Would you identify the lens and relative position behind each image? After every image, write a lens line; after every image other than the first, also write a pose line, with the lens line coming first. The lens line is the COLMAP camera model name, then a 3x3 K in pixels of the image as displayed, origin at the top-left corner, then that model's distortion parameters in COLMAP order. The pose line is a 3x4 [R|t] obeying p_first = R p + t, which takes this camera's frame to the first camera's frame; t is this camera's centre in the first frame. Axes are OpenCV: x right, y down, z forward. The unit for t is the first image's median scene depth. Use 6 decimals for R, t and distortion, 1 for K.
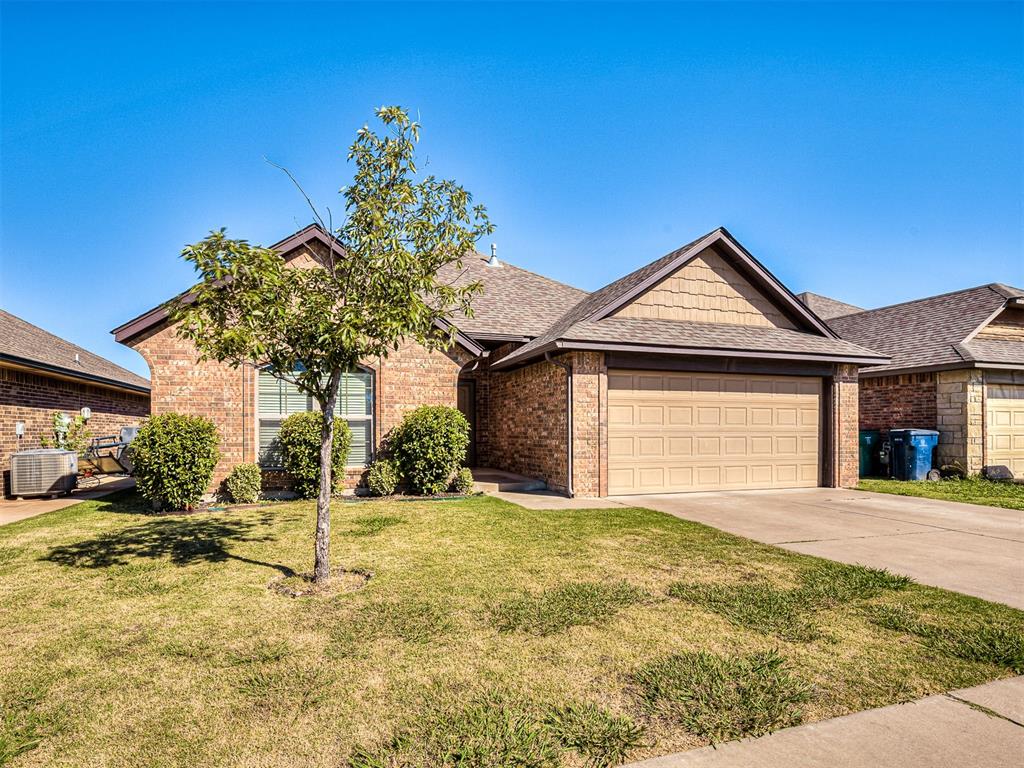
lens RADIAL K [[524.6, 0, 487.6], [0, 524.6, 436.8], [0, 0, 1]] dist [0.001230, -0.000195]
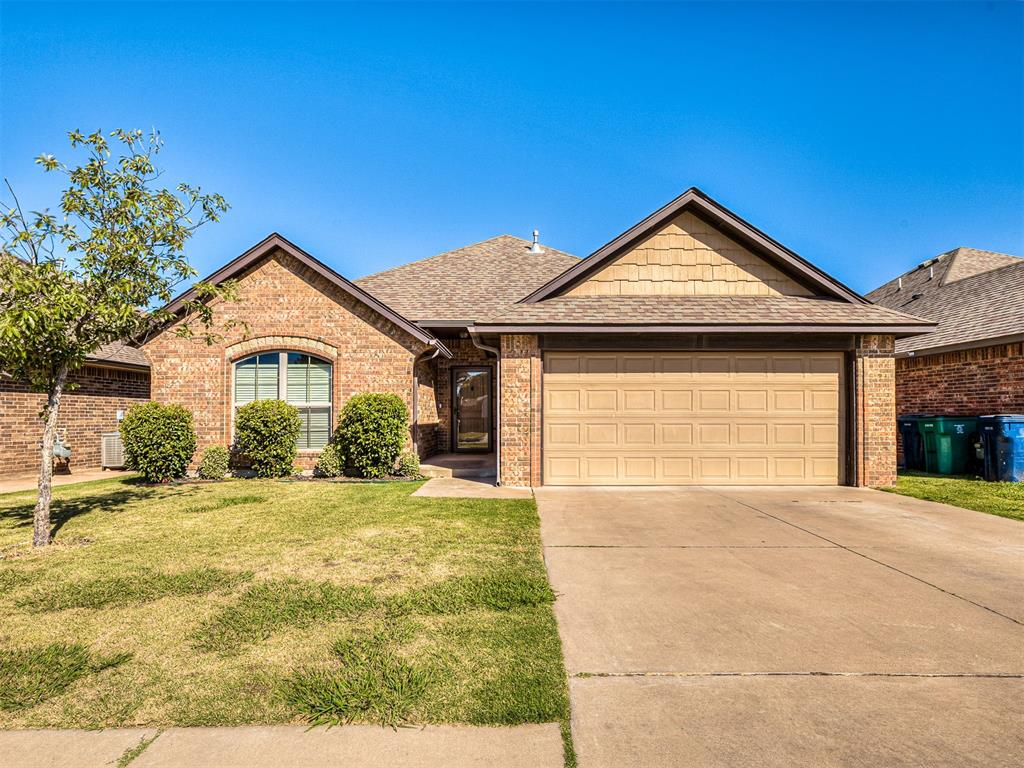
lens RADIAL K [[510.8, 0, 512.8], [0, 510.8, 413.0], [0, 0, 1]] dist [0.000267, -0.000078]
pose [[0.956048, -0.002018, -0.293202, 0.440636], [-0.003304, 0.999839, -0.017653, -0.001980], [0.293191, 0.017846, 0.955887, 0.099143]]
